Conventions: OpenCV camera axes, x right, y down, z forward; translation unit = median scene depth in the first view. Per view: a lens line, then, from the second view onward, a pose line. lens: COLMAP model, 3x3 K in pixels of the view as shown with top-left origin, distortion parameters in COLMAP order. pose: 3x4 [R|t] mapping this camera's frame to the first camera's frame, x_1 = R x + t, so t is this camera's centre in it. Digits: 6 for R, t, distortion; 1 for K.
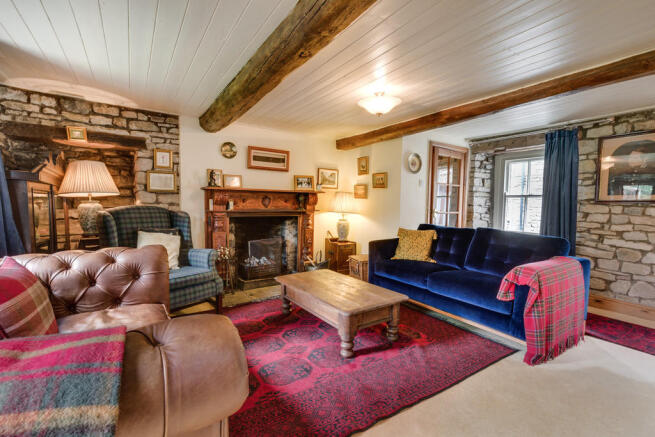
lens RADIAL K [[297.6, 0, 327.7], [0, 297.6, 219.1], [0, 0, 1]] dist [0.003803, 0.000297]
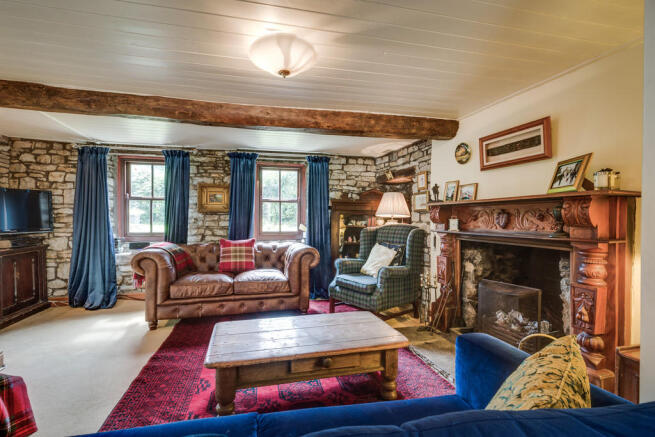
lens RADIAL K [[297.6, 0, 327.1], [0, 297.6, 217.2], [0, 0, 1]] dist [0.003803, 0.000297]
pose [[-0.341997, -0.022054, -0.939442, 0.510535], [-0.066384, 0.997794, 0.000742, -0.043795], [0.937353, 0.062617, -0.342706, 0.947551]]
